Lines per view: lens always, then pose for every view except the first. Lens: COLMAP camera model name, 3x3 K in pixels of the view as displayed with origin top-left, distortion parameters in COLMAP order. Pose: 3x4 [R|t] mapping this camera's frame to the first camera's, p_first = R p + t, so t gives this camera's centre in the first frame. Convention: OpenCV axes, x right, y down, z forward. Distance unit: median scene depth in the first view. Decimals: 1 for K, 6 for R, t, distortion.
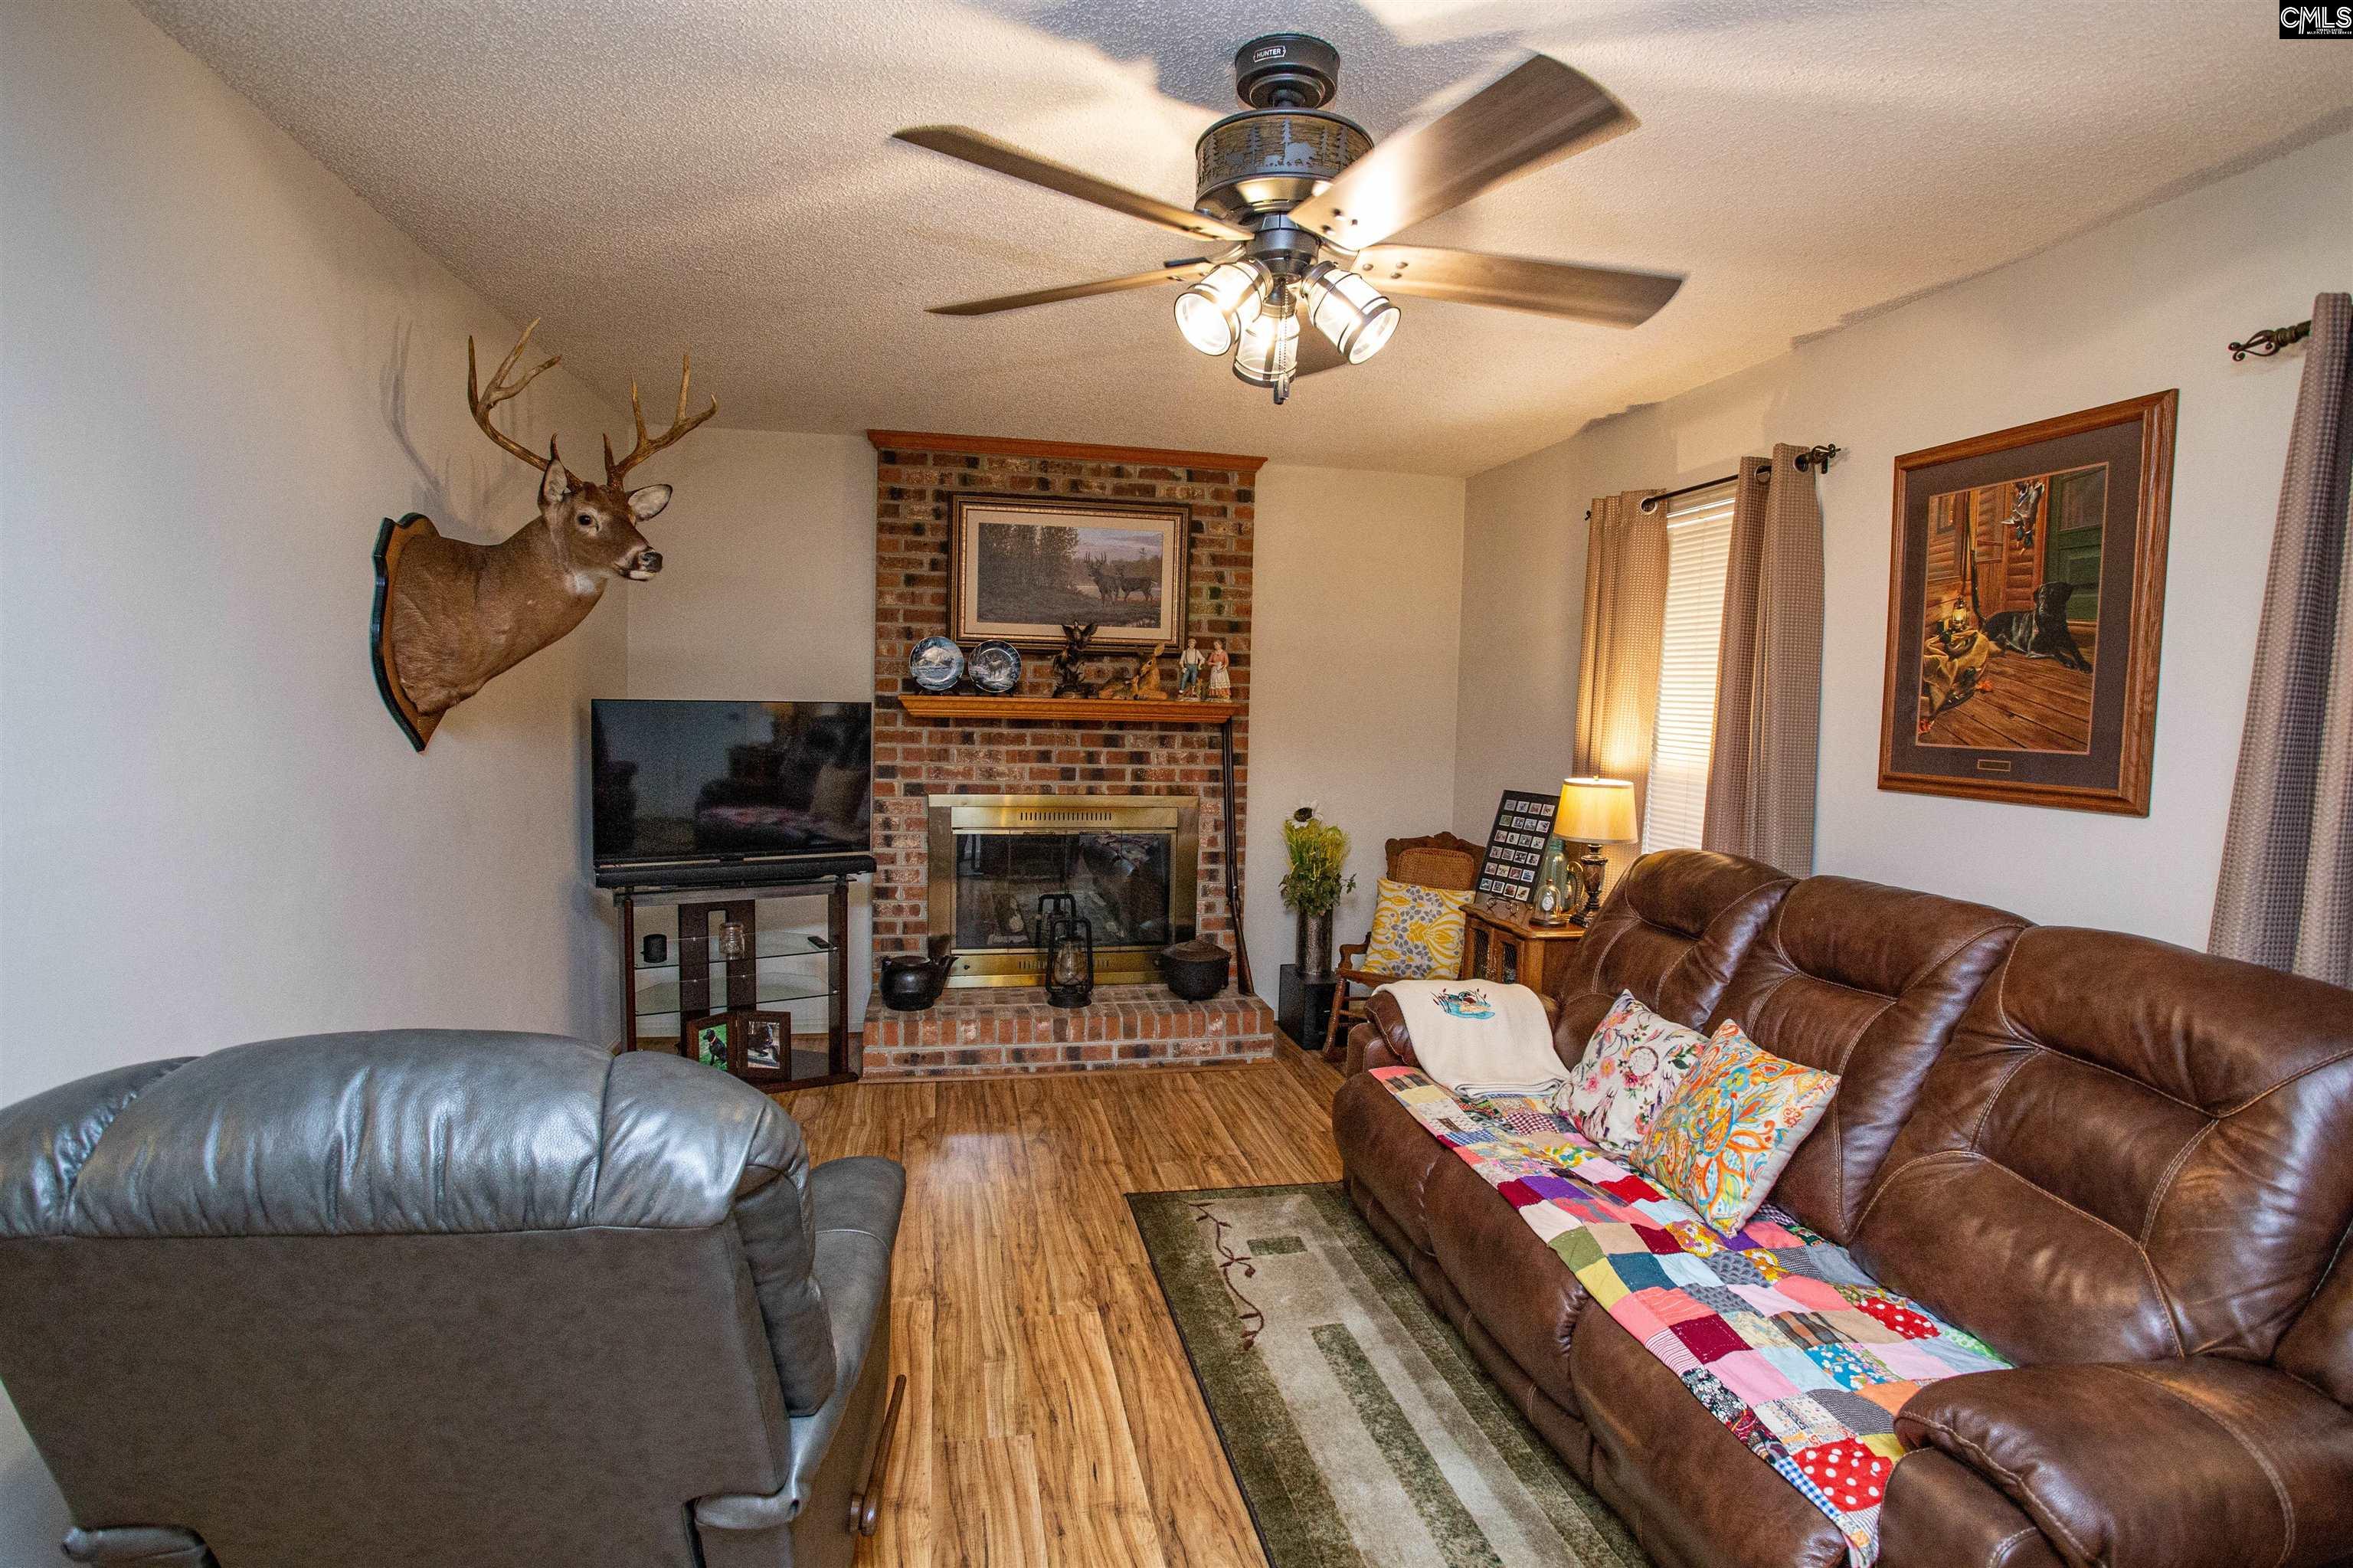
lens RADIAL K [[1174.3, 0, 1179.1], [0, 1174.3, 790.4], [0, 0, 1]] dist [-0.052299, 0.008151]
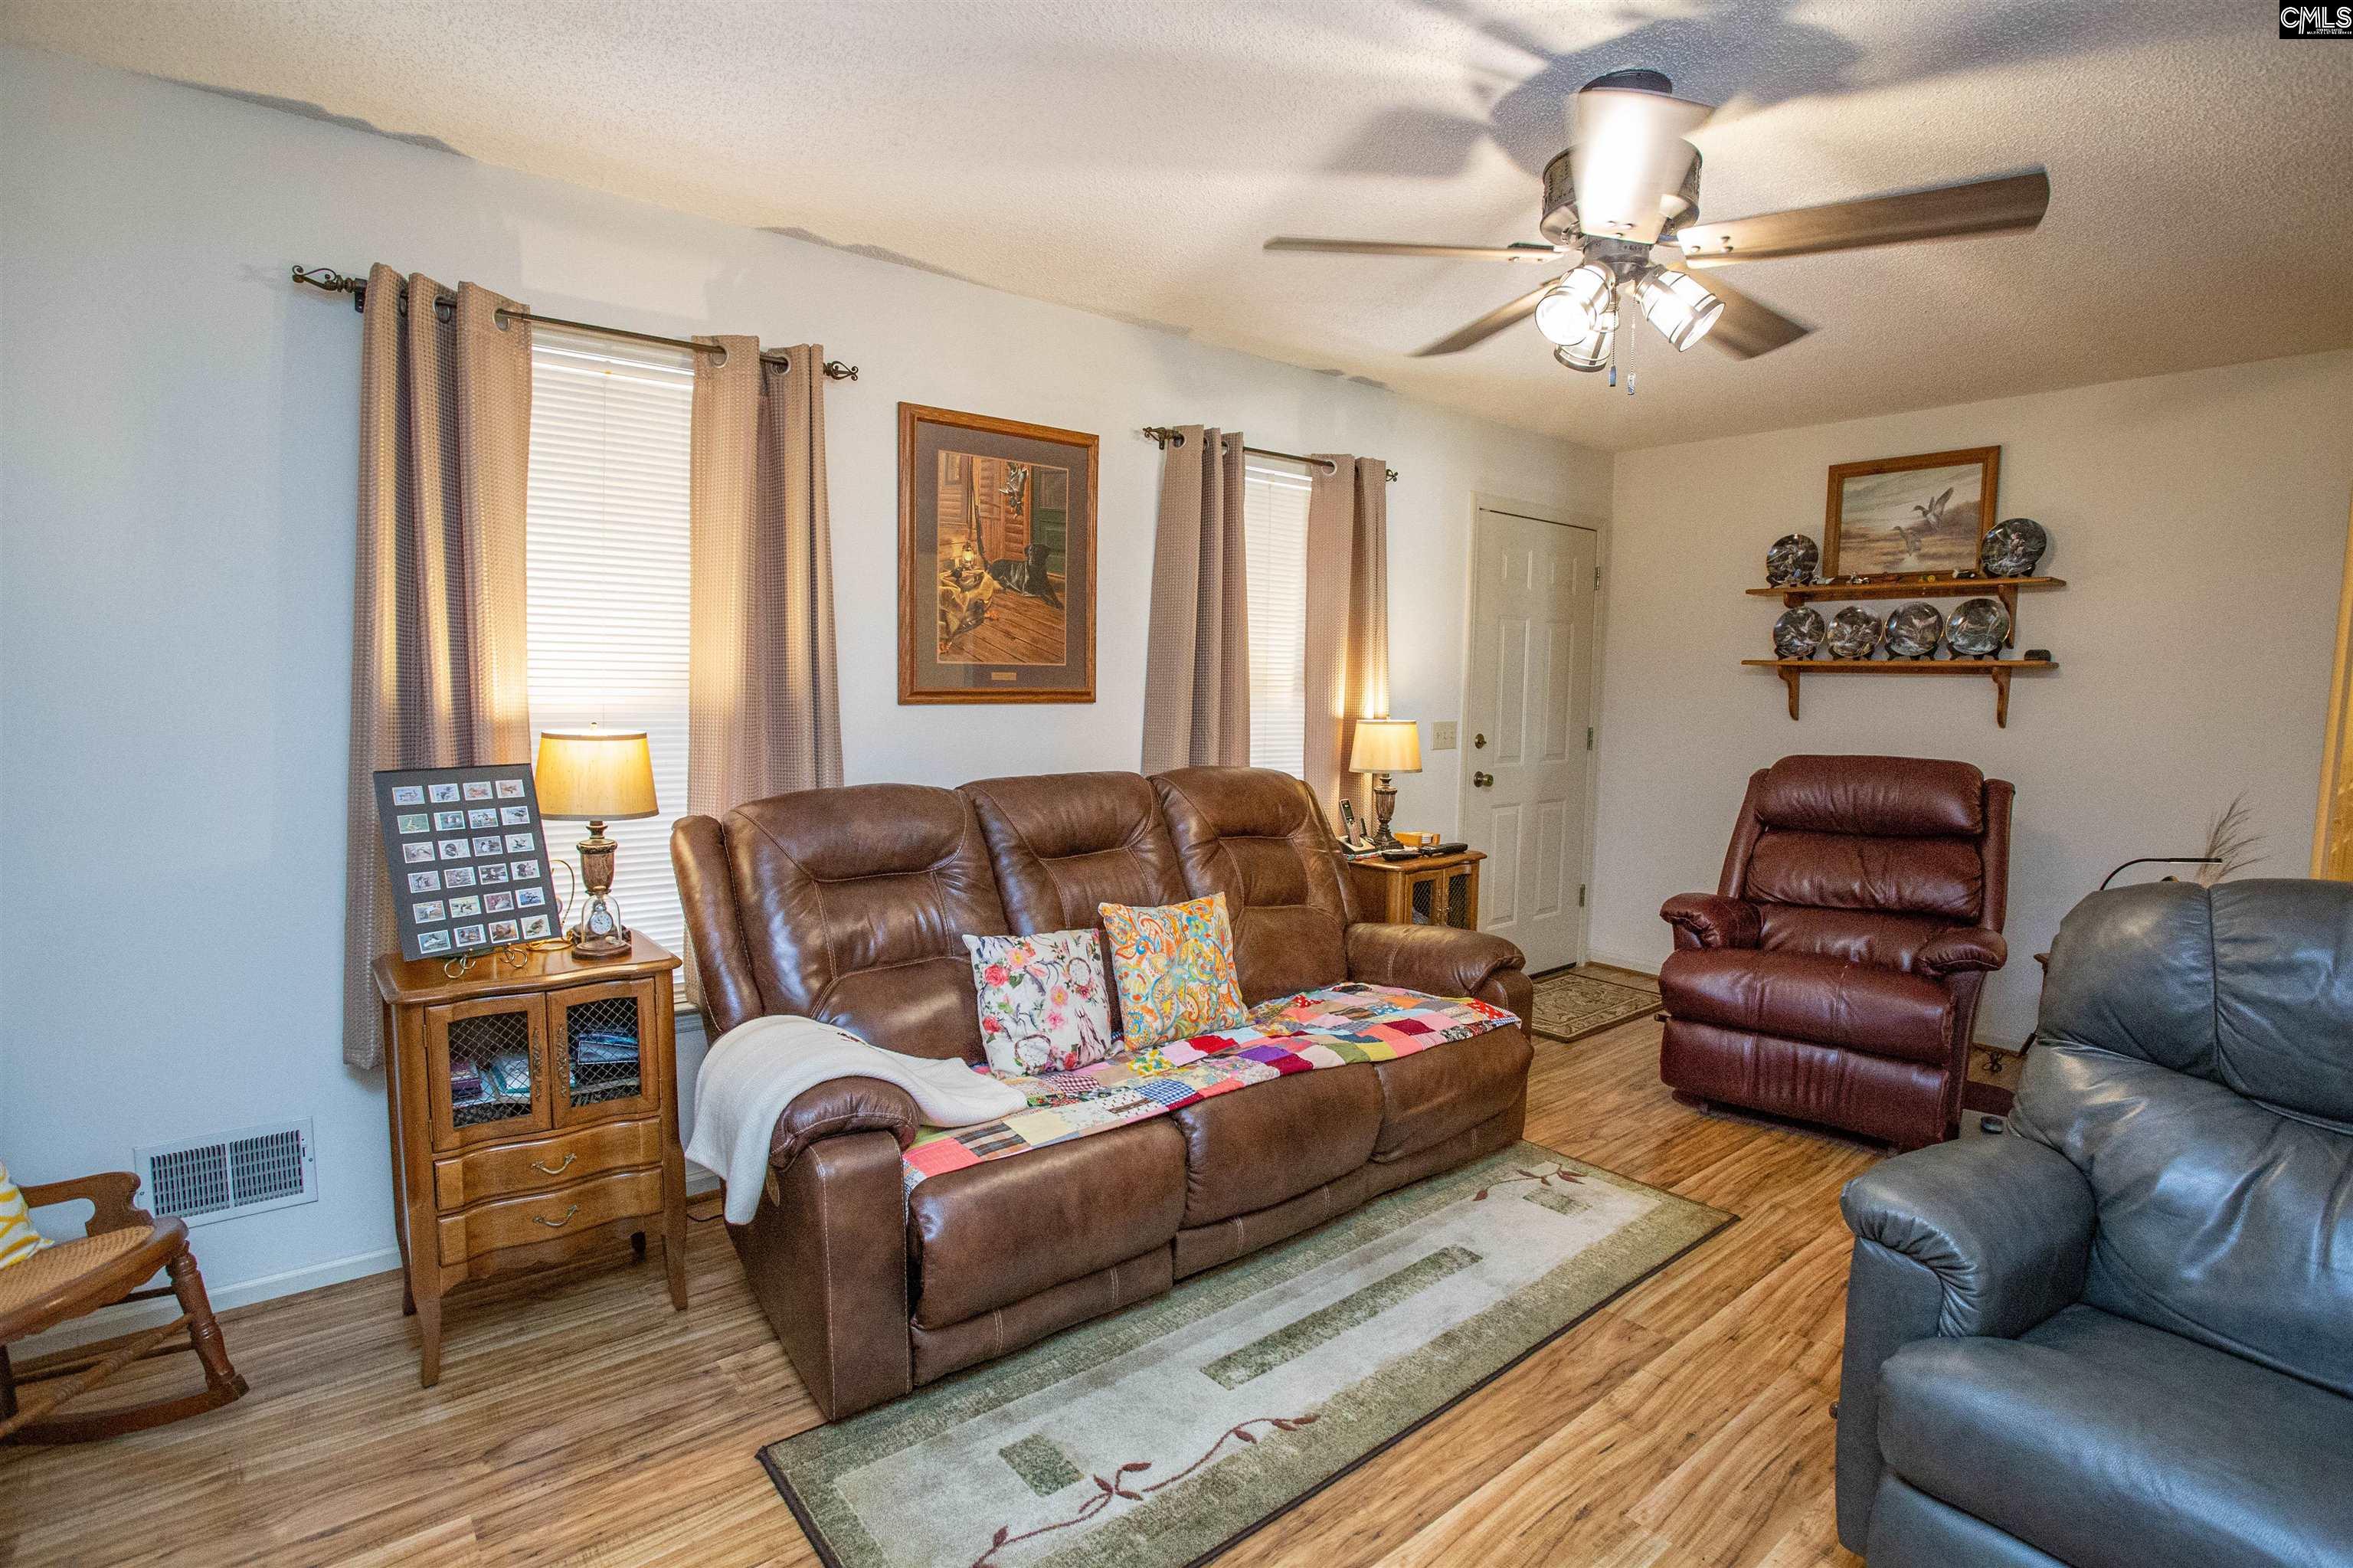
lens RADIAL K [[1174.3, 0, 1177.3], [0, 1174.3, 783.7], [0, 0, 1]] dist [-0.052299, 0.008151]
pose [[-0.475066, -0.118351, 0.871955, -0.570608], [0.036727, 0.987384, 0.154028, -0.099070], [-0.879184, 0.105198, -0.464725, 1.447416]]
